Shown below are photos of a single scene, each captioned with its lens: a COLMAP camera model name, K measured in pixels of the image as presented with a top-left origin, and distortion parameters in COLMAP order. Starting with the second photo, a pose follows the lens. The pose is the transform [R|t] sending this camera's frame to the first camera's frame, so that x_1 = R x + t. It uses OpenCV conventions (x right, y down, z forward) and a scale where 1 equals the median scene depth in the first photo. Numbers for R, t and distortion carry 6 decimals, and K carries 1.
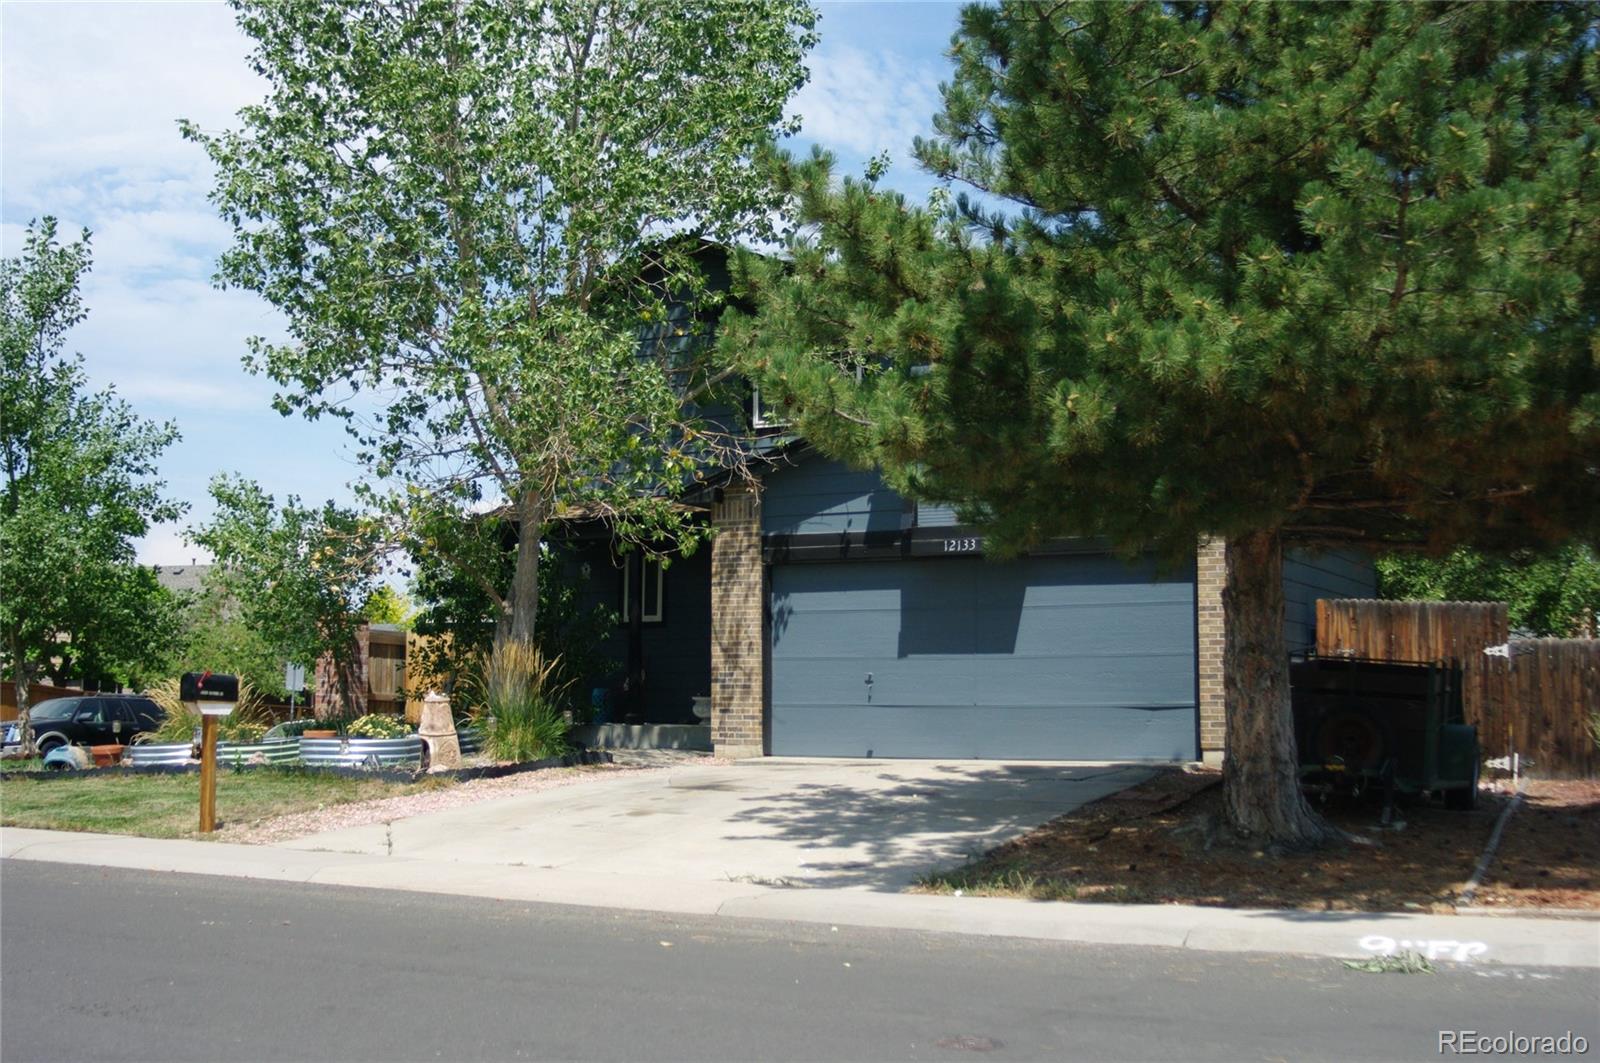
lens RADIAL K [[1973.3, 0, 812.0], [0, 1973.3, 523.4], [0, 0, 1]] dist [-0.108025, 0.000000]
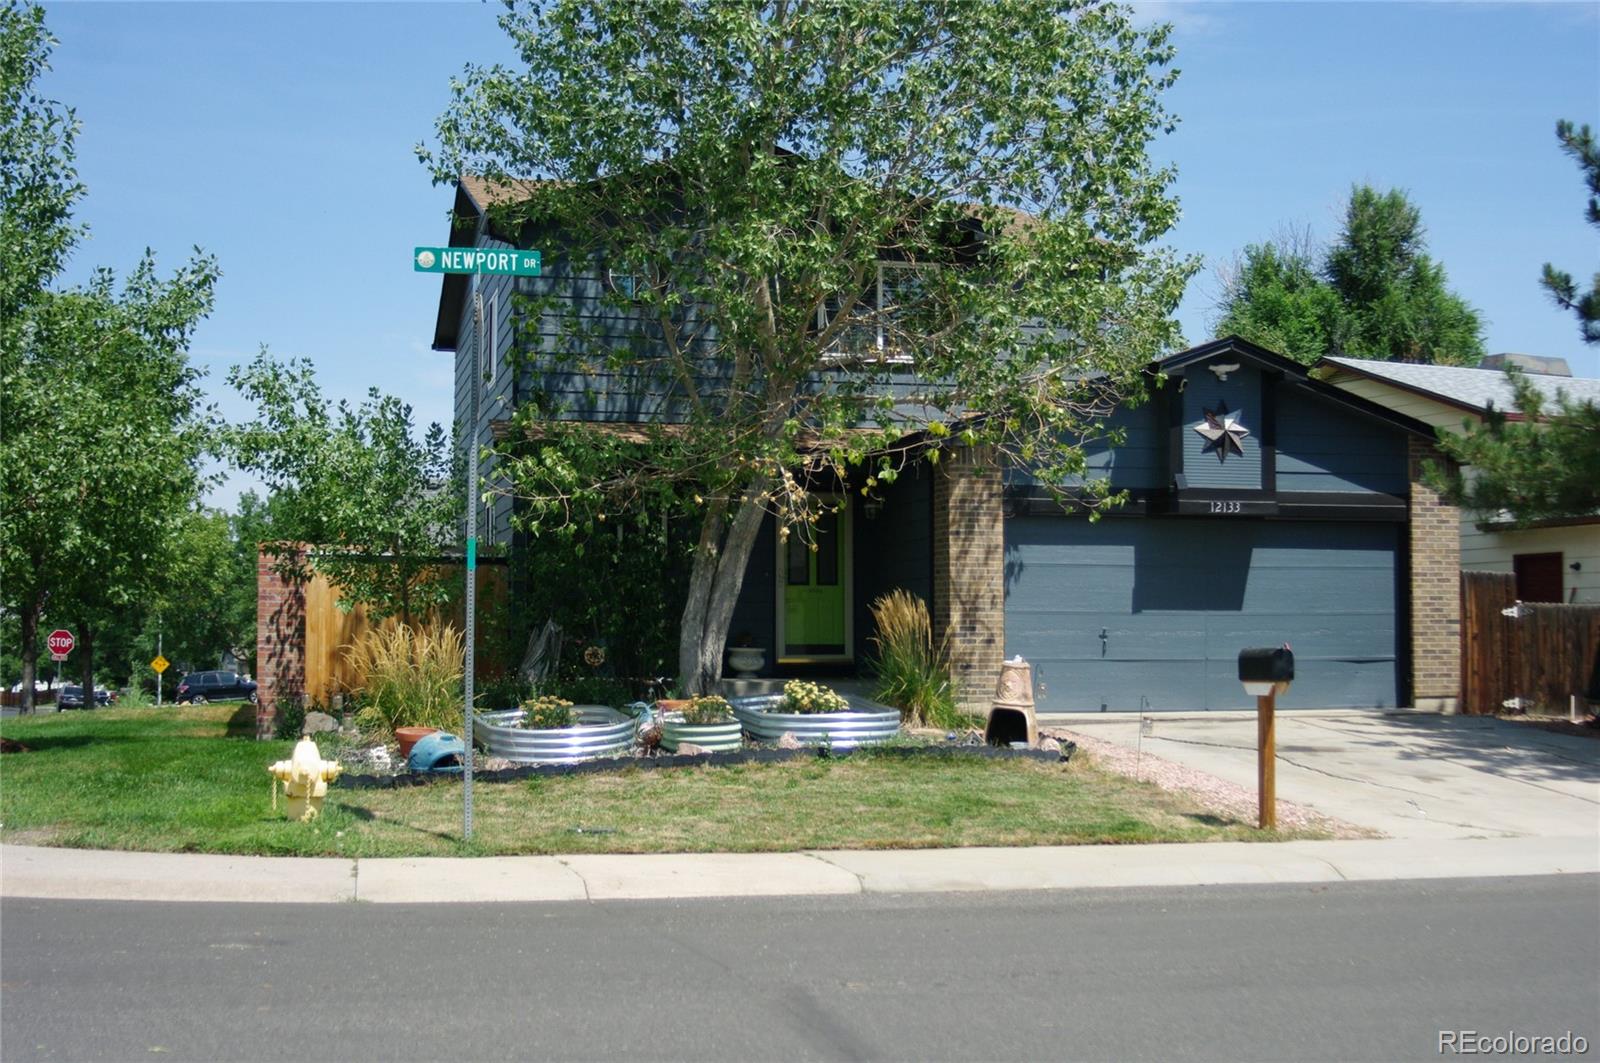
lens RADIAL K [[1973.3, 0, 805.4], [0, 1973.3, 535.1], [0, 0, 1]] dist [-0.108025, 0.000000]
pose [[0.745628, 0.030534, 0.665662, -0.757290], [-0.061557, 0.997834, 0.023180, 0.014790], [-0.663513, -0.058260, 0.745893, 0.356649]]
